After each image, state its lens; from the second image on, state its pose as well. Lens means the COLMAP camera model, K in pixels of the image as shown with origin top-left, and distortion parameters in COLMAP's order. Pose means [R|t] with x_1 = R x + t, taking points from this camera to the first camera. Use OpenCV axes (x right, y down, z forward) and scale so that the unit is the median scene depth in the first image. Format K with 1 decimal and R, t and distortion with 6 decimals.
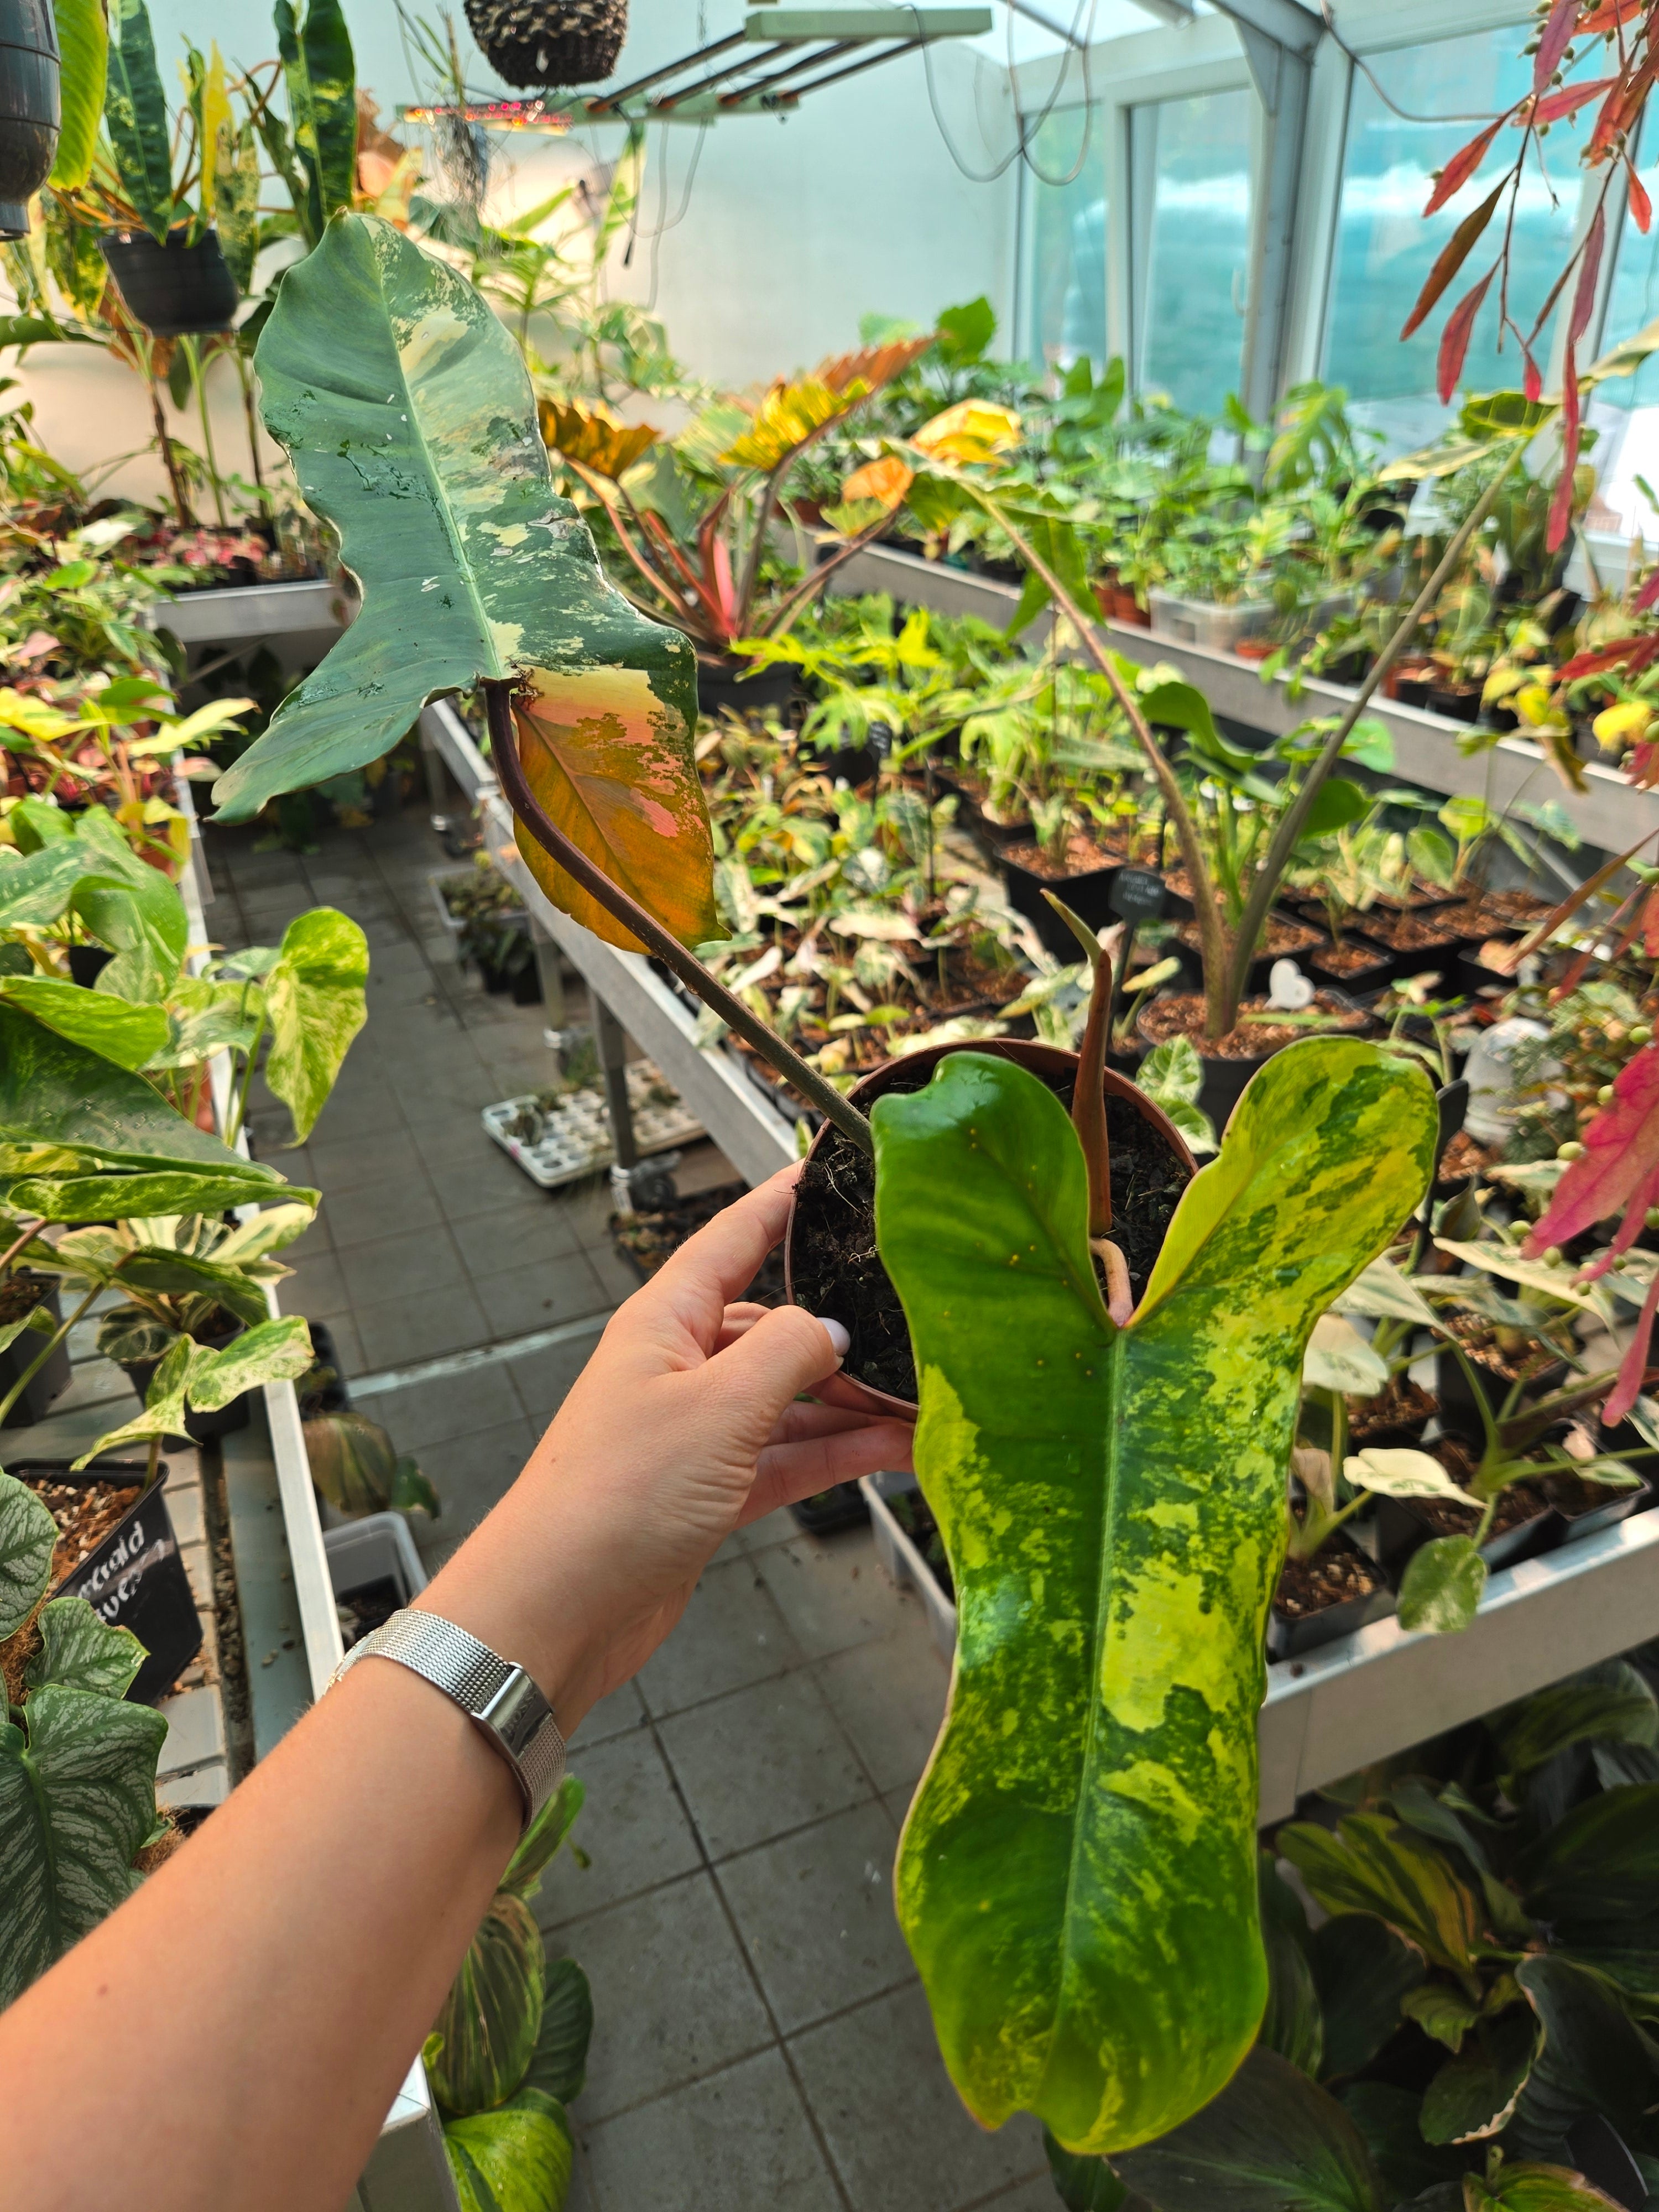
lens RADIAL K [[1510.8, 0, 829.5], [0, 1510.8, 1106.0], [0, 0, 1]] dist [-0.028647, -0.001113]
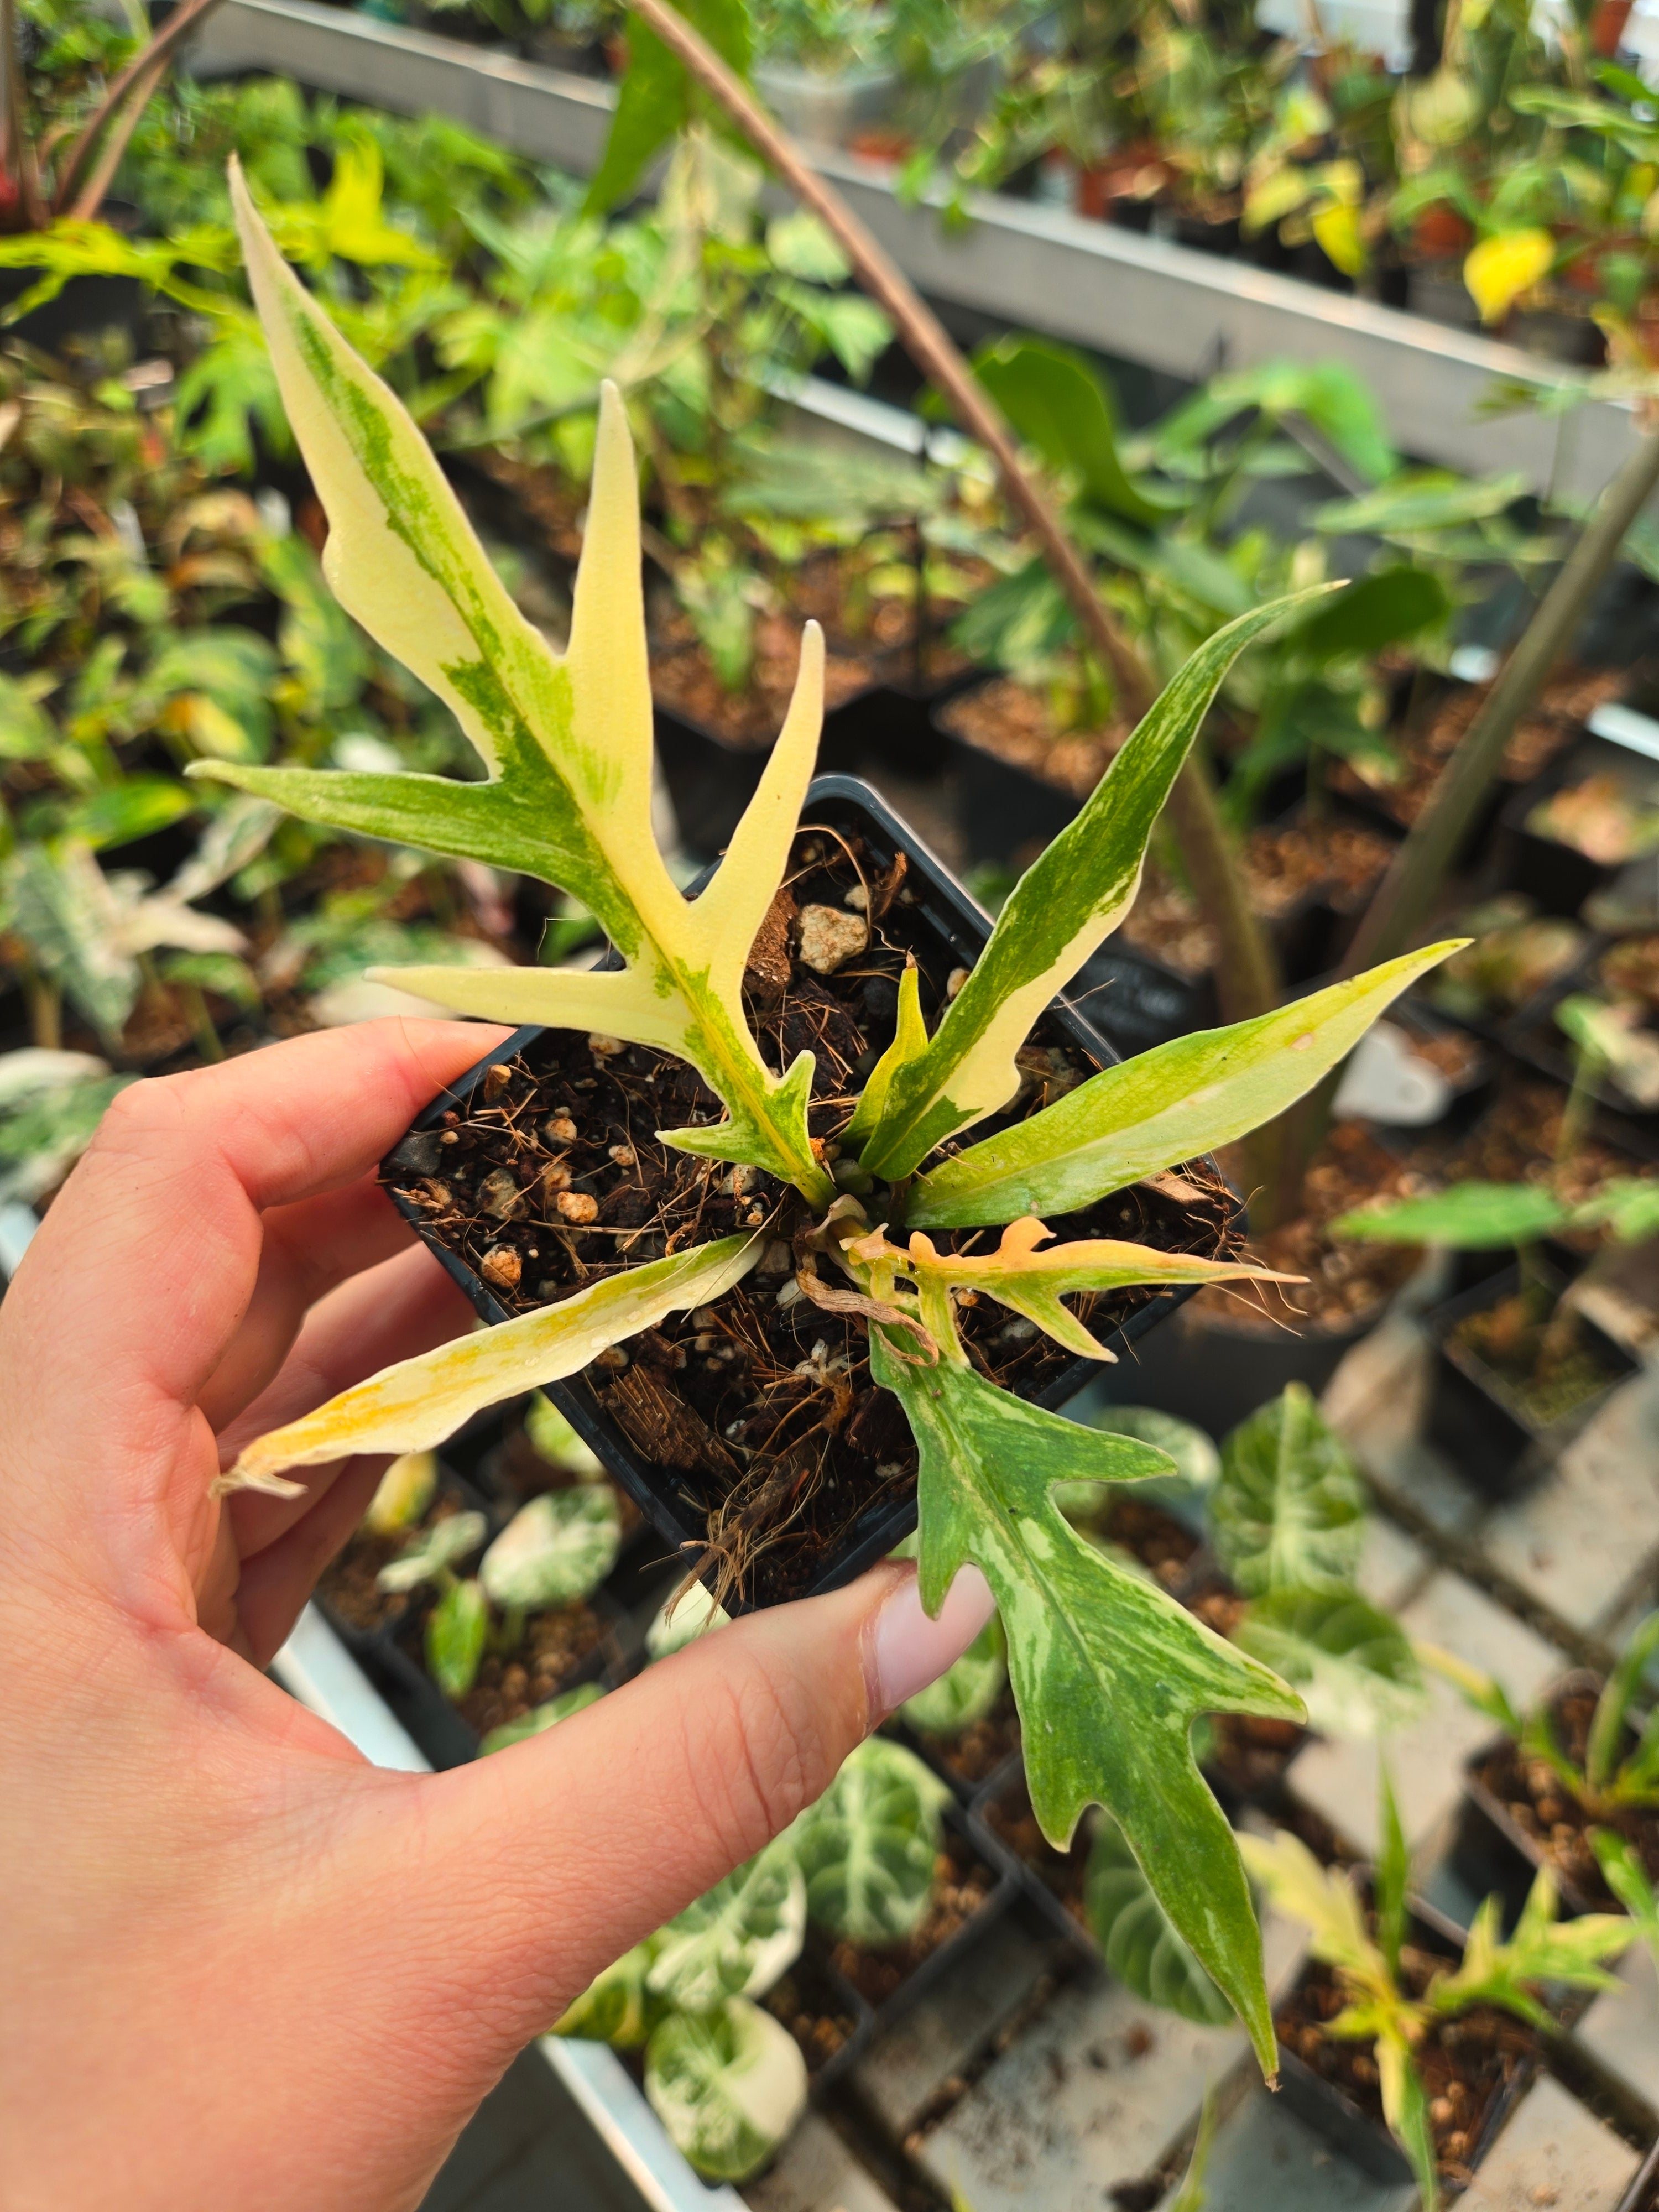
lens RADIAL K [[1625.4, 0, 829.5], [0, 1625.4, 1106.0], [0, 0, 1]] dist [0.004139, 0.004588]
pose [[0.951657, -0.192097, 0.239683, 0.013094], [0.126828, 0.956430, 0.262976, -0.113430], [-0.279757, -0.219865, 0.934556, 0.299139]]
